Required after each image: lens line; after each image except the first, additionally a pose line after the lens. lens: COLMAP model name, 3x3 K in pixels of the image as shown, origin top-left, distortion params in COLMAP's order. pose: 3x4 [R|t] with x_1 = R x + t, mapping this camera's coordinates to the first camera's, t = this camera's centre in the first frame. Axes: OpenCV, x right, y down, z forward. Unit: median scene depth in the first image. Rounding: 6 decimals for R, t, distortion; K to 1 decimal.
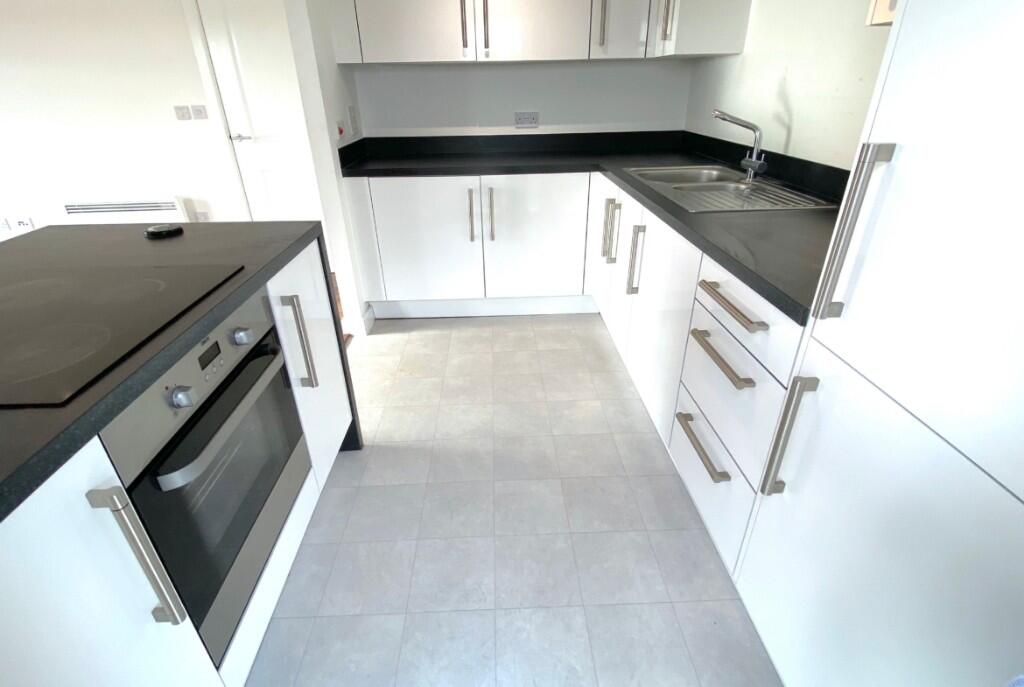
lens RADIAL K [[493.5, 0, 507.8], [0, 493.5, 347.5], [0, 0, 1]] dist [0.051418, -0.036453]
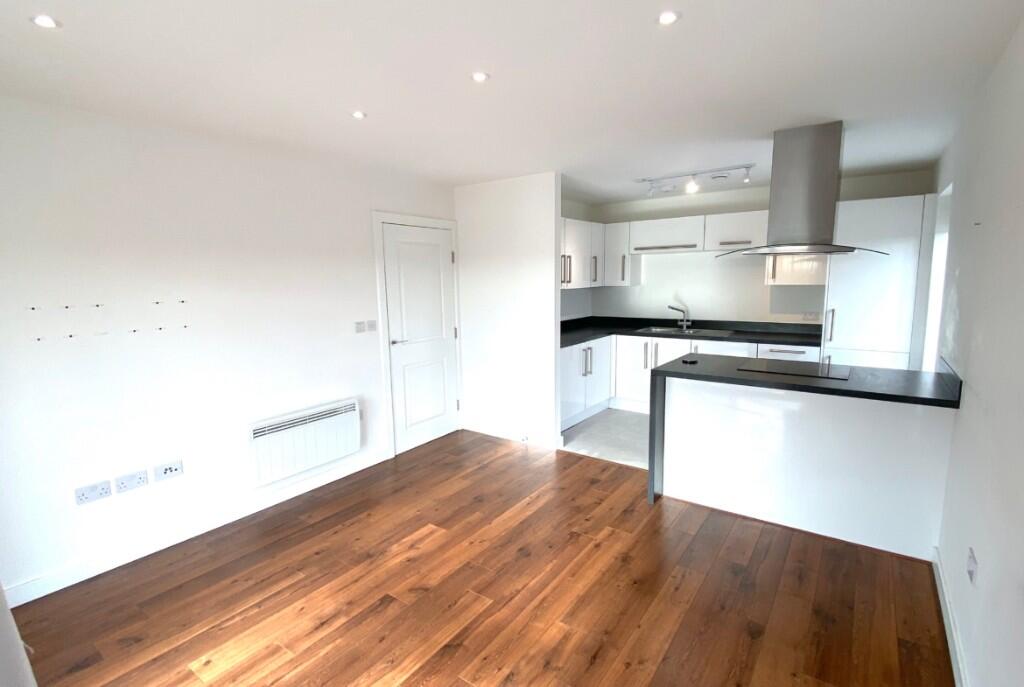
lens RADIAL K [[493.5, 0, 507.8], [0, 493.5, 347.5], [0, 0, 1]] dist [0.051418, -0.036453]
pose [[0.606808, -0.103565, 0.788073, -1.479274], [0.373395, 0.912406, -0.167606, -0.109041], [-0.701684, 0.395967, 0.592325, 0.097302]]
